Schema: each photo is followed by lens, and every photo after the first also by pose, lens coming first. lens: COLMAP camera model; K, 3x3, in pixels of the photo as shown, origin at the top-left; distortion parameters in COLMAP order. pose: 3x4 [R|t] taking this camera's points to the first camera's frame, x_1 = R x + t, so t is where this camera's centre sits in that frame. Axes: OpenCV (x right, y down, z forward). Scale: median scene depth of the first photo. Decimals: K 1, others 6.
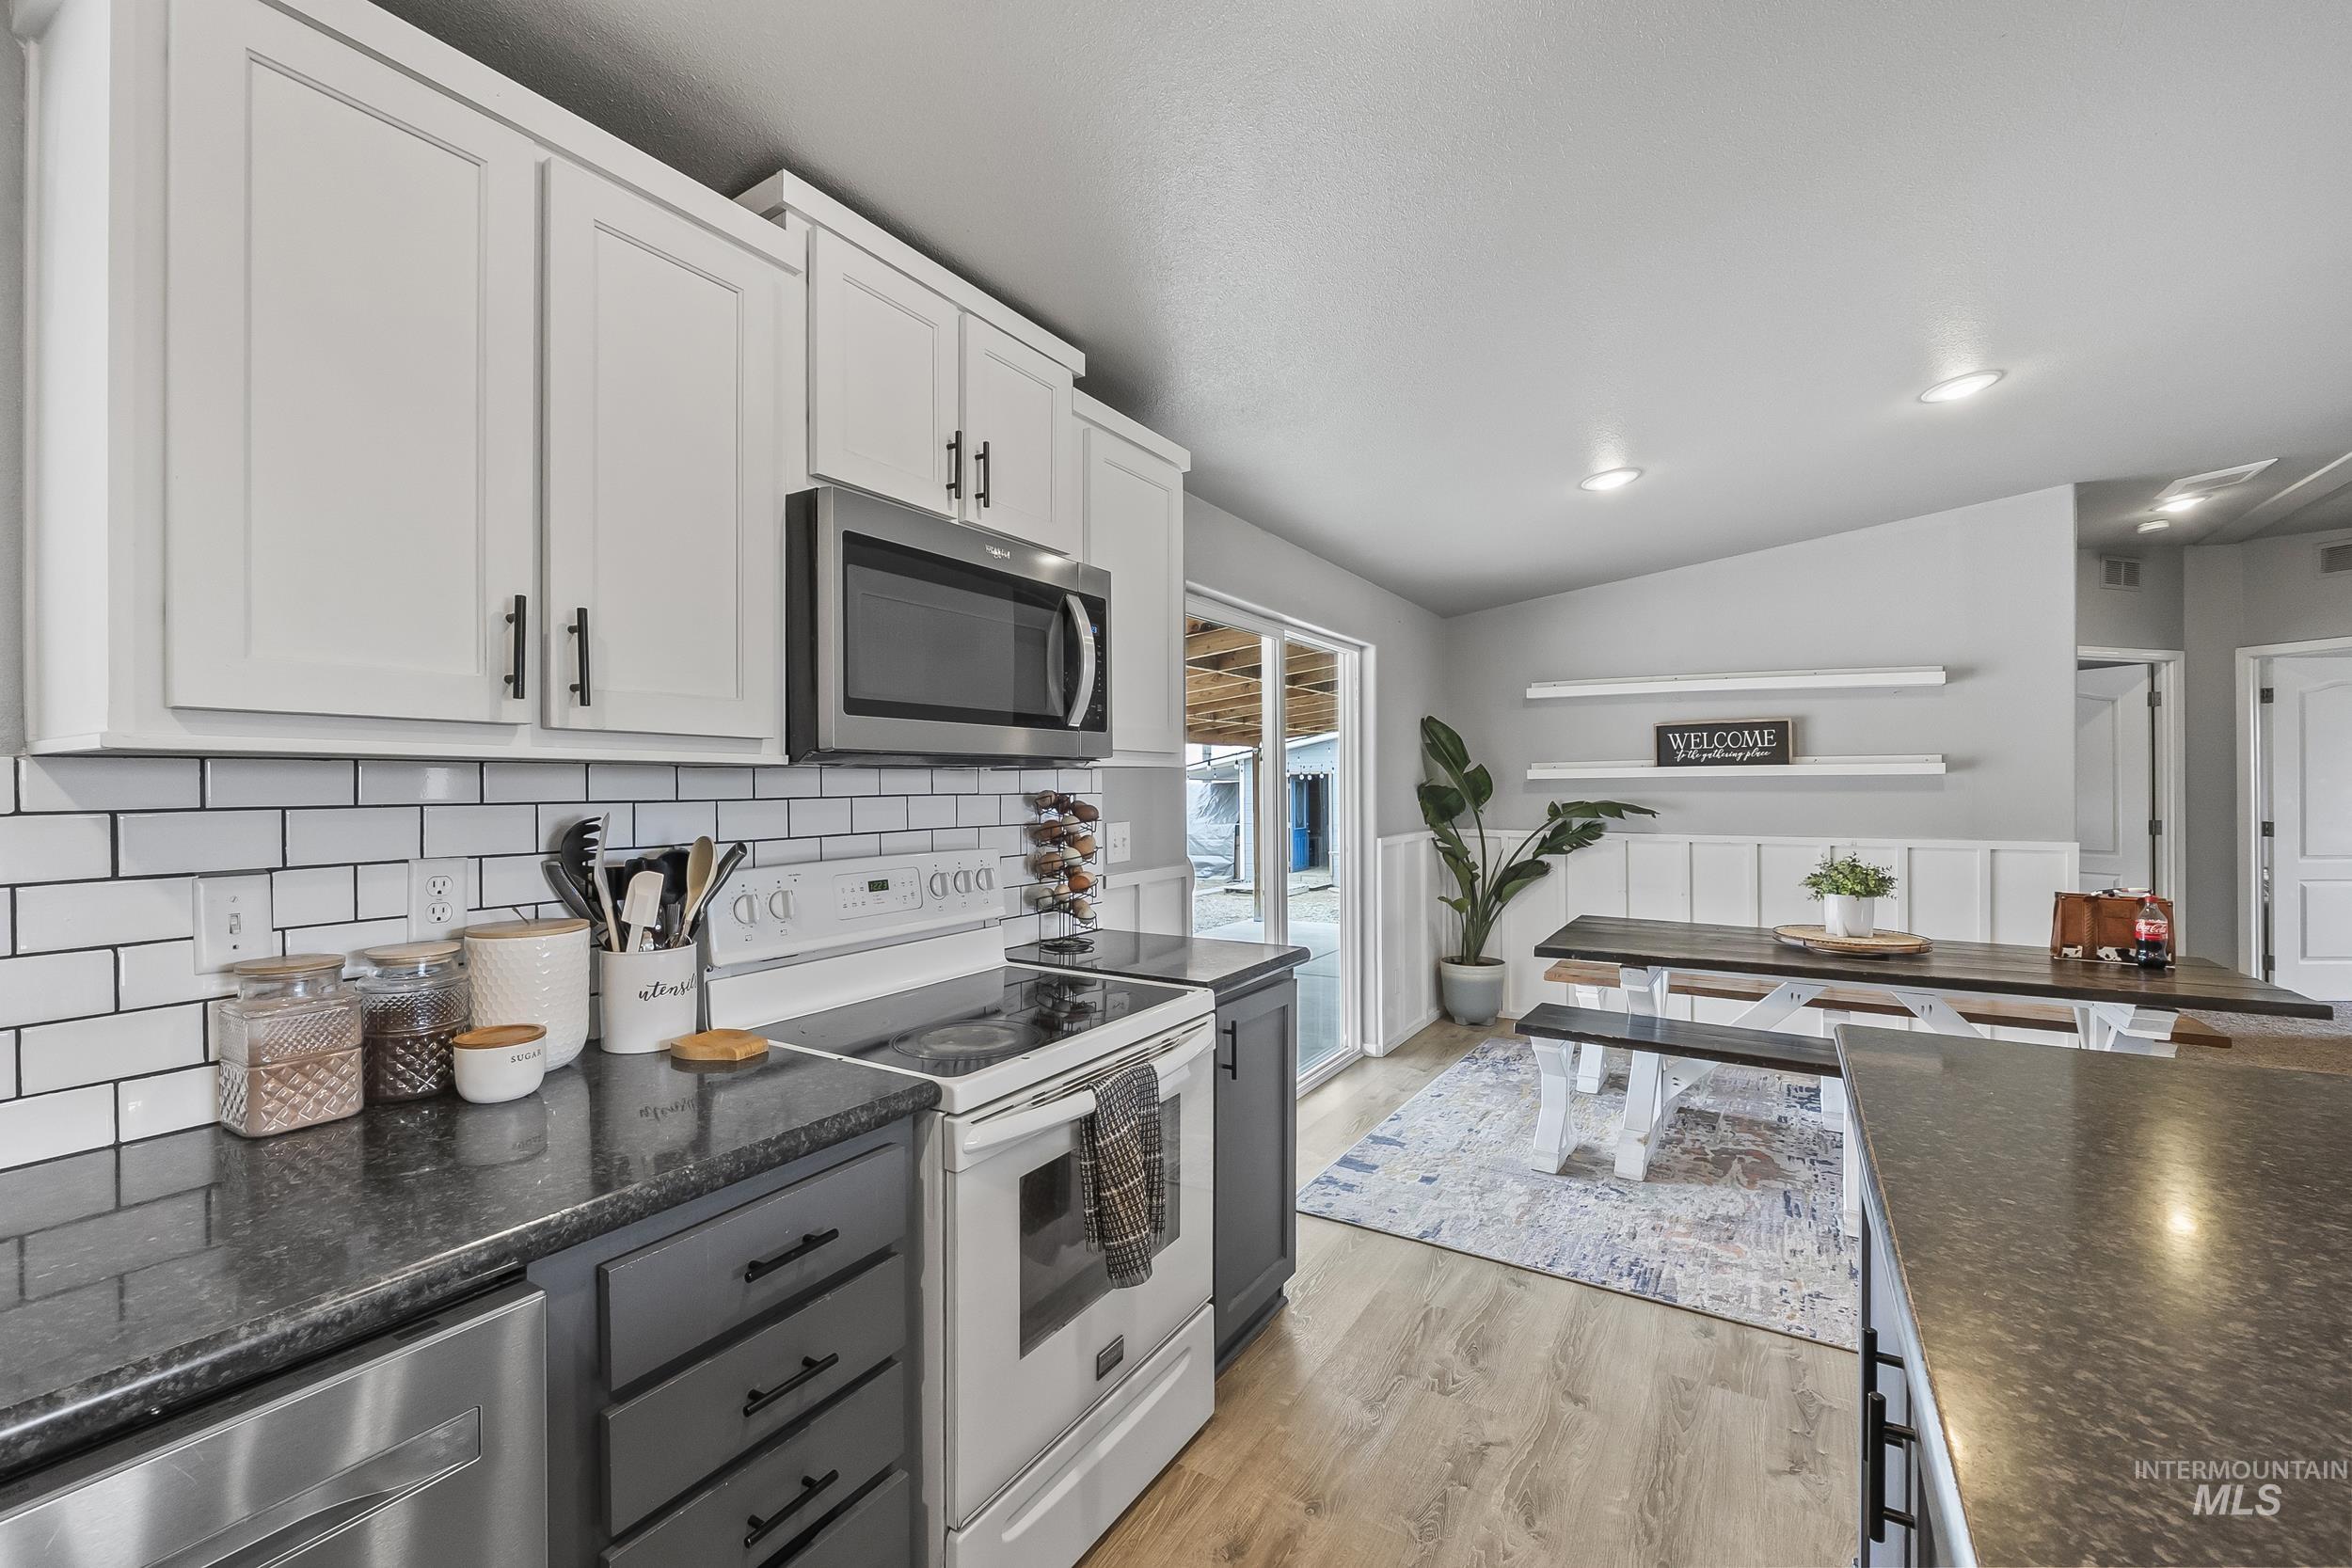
lens RADIAL K [[991.2, 0, 1176.0], [0, 991.2, 784.0], [0, 0, 1]] dist [-0.002706, -0.000660]
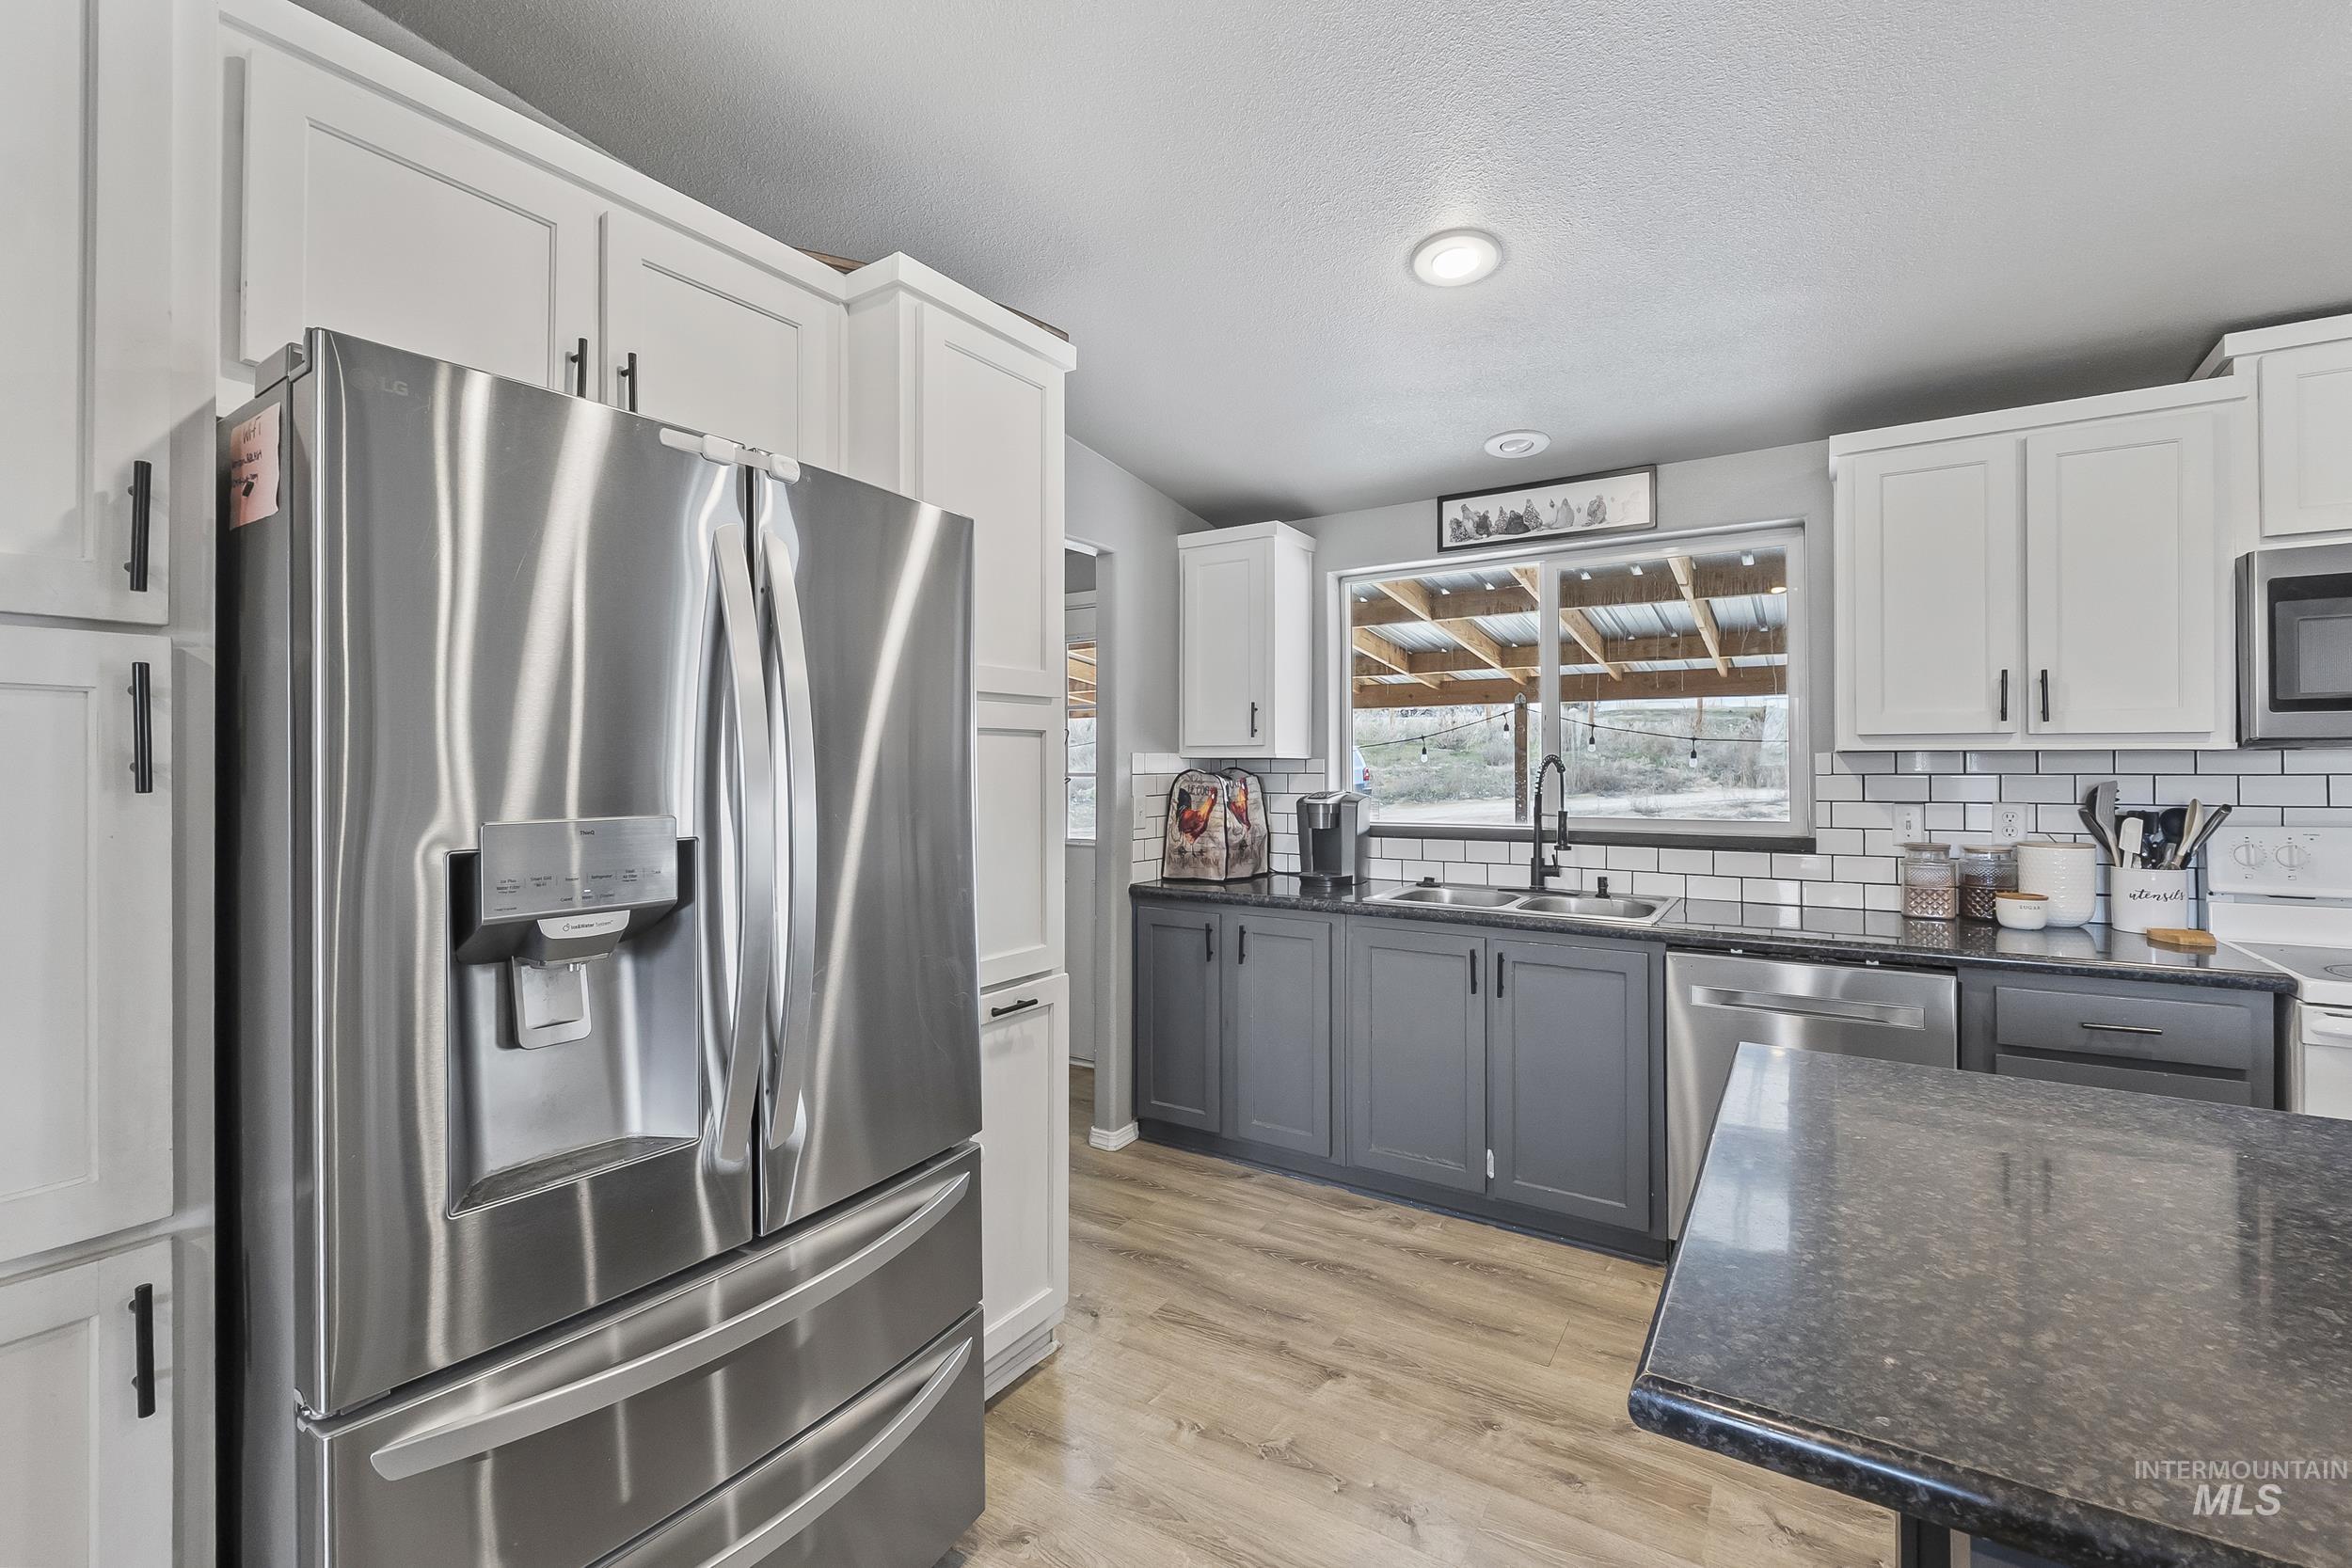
lens RADIAL K [[991.2, 0, 1176.0], [0, 991.2, 784.0], [0, 0, 1]] dist [-0.002706, -0.000660]
pose [[-0.039194, 0.019211, -0.999047, 1.109268], [0.002670, 0.999814, 0.019121, -0.000781], [0.999228, -0.001918, -0.039238, -0.474498]]
